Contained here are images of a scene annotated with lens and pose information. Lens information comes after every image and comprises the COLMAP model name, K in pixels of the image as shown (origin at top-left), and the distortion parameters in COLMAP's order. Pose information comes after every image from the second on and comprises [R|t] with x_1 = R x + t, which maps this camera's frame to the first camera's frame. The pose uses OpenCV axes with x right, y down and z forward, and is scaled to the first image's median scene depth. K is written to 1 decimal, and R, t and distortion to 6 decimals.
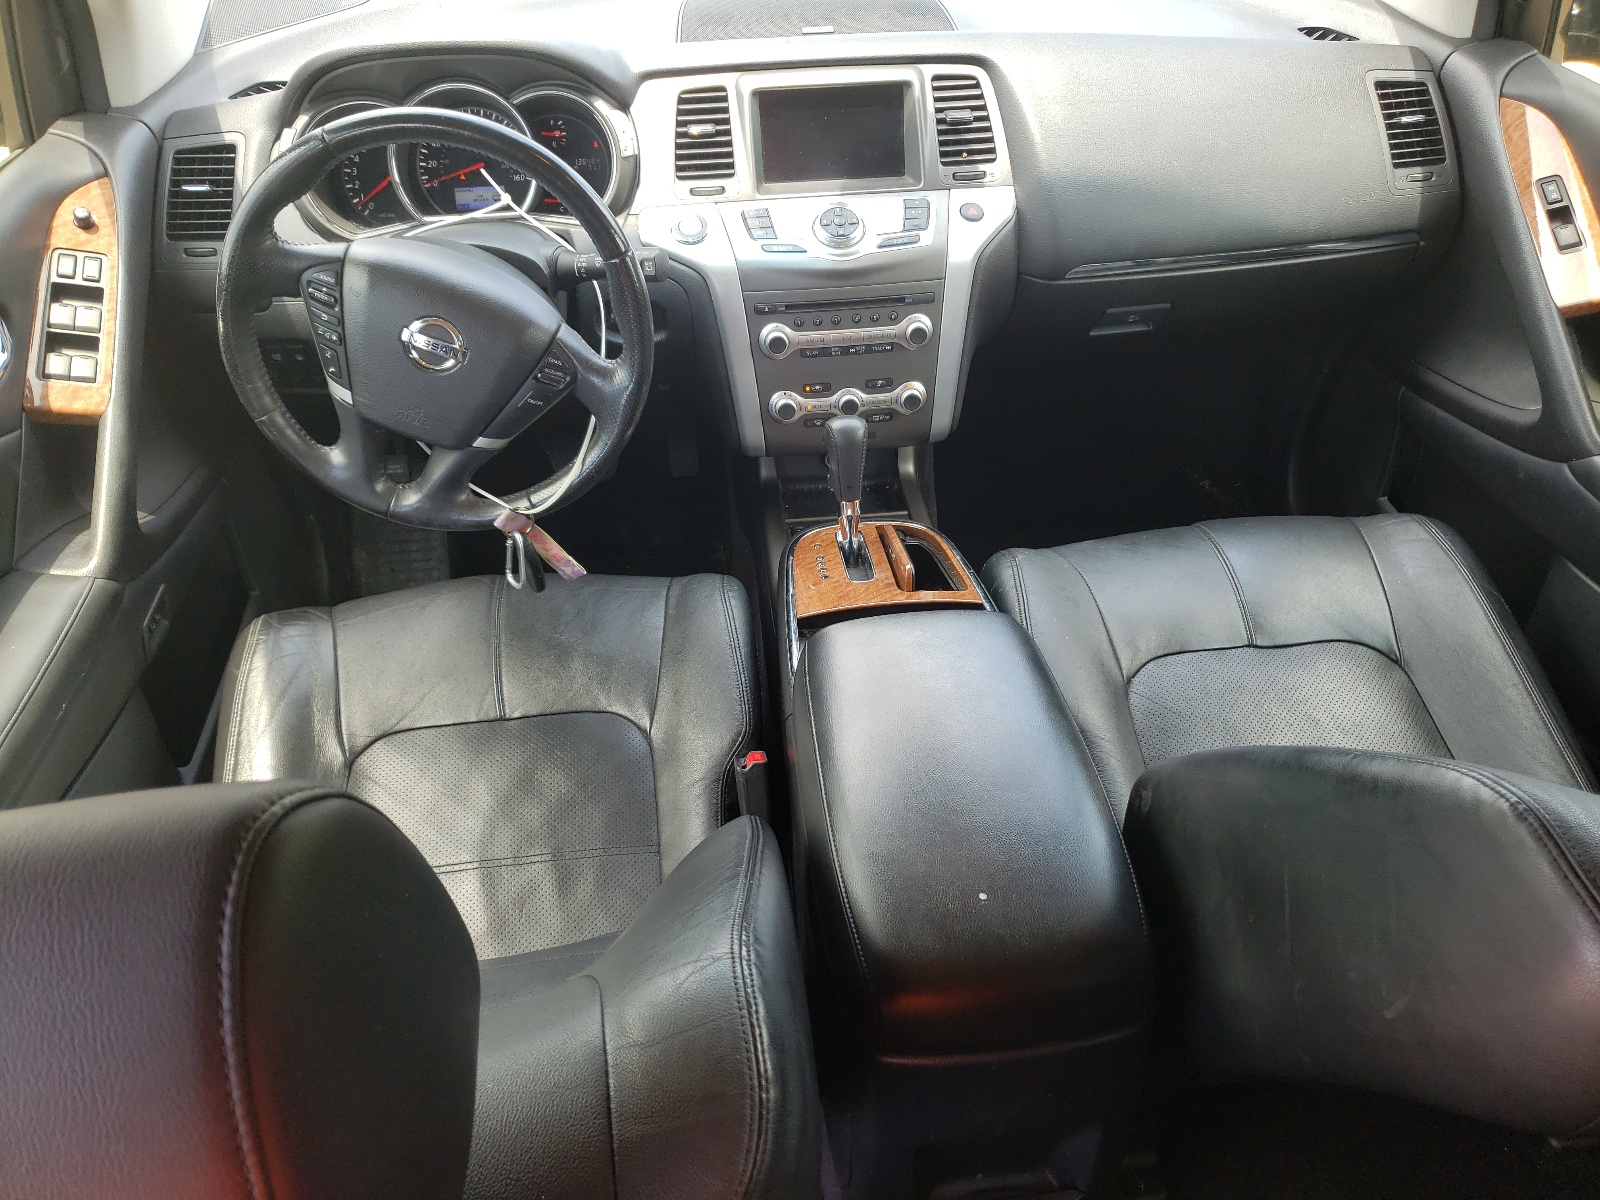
lens RADIAL K [[1219.4, 0, 797.4], [0, 1219.4, 599.5], [0, 0, 1]] dist [-0.002512, 0.000366]
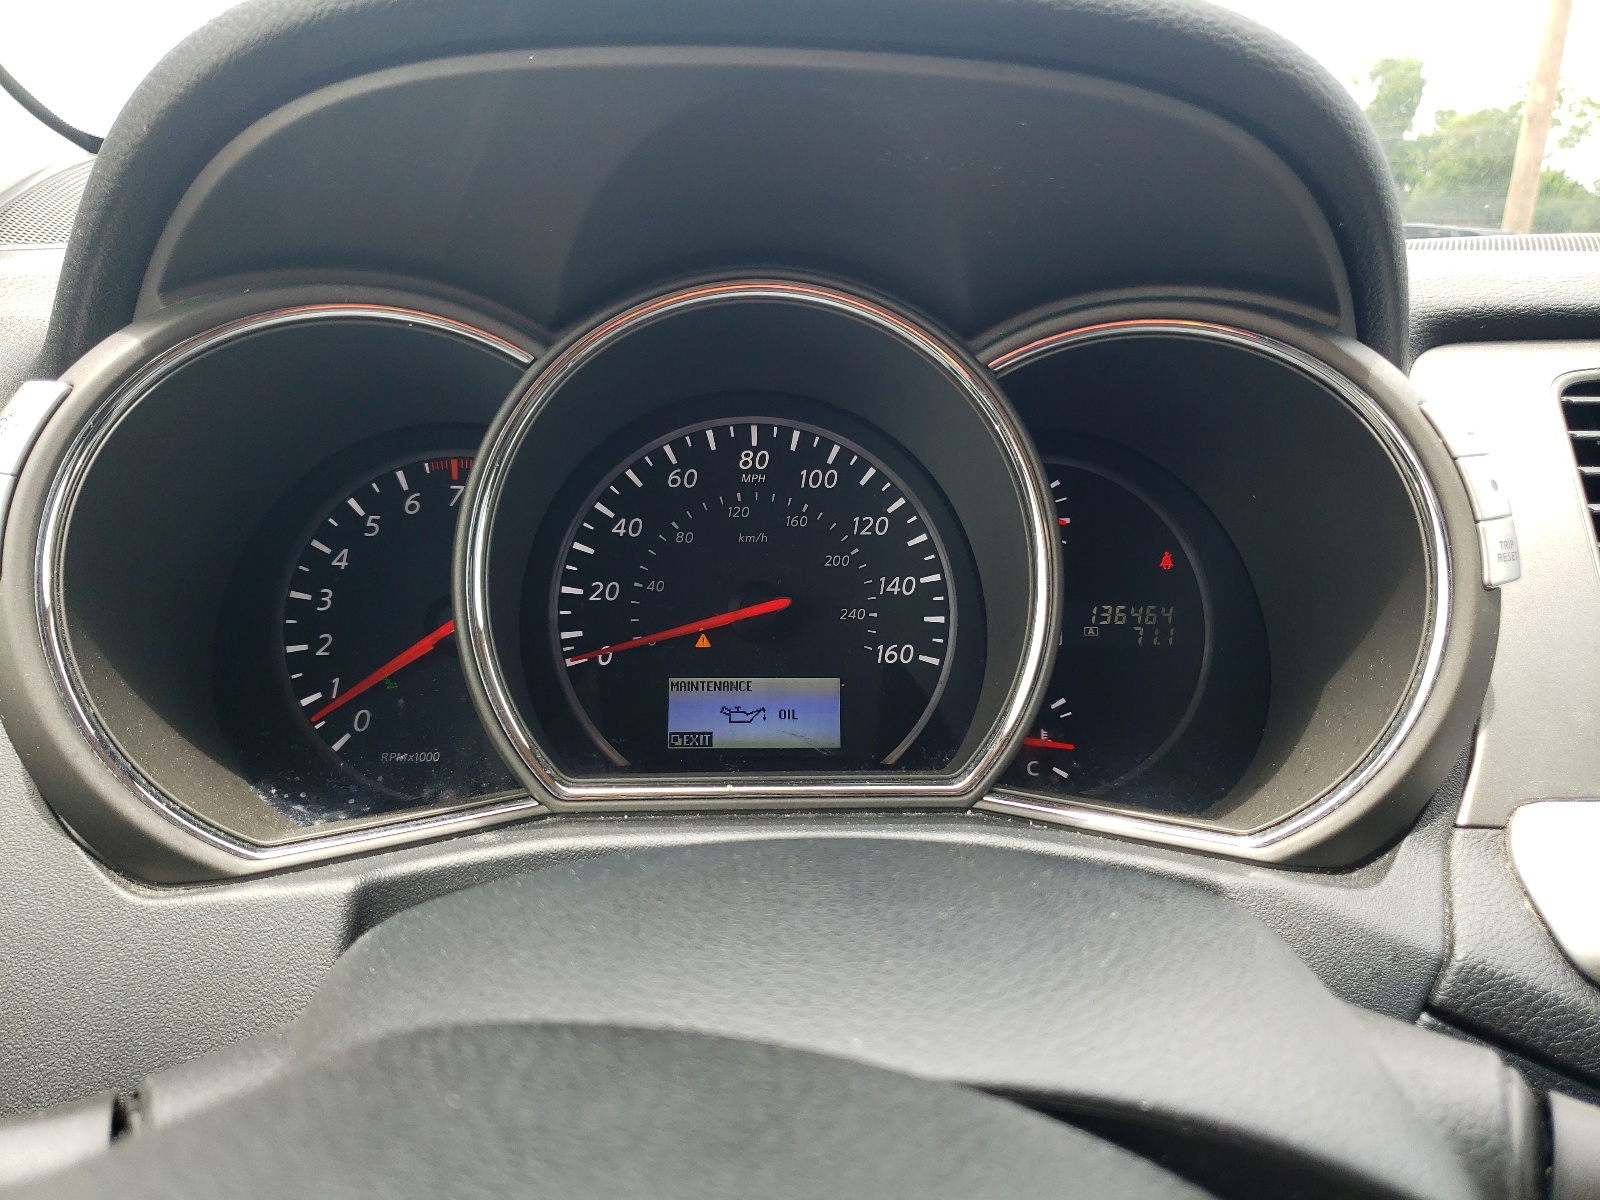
lens RADIAL K [[1219.4, 0, 799.4], [0, 1219.4, 602.8], [0, 0, 1]] dist [-0.002512, 0.000366]
pose [[0.998218, 0.054400, -0.024539, -0.247875], [-0.059674, 0.914801, -0.399472, -0.245479], [0.000717, 0.400225, 0.916417, 0.743785]]
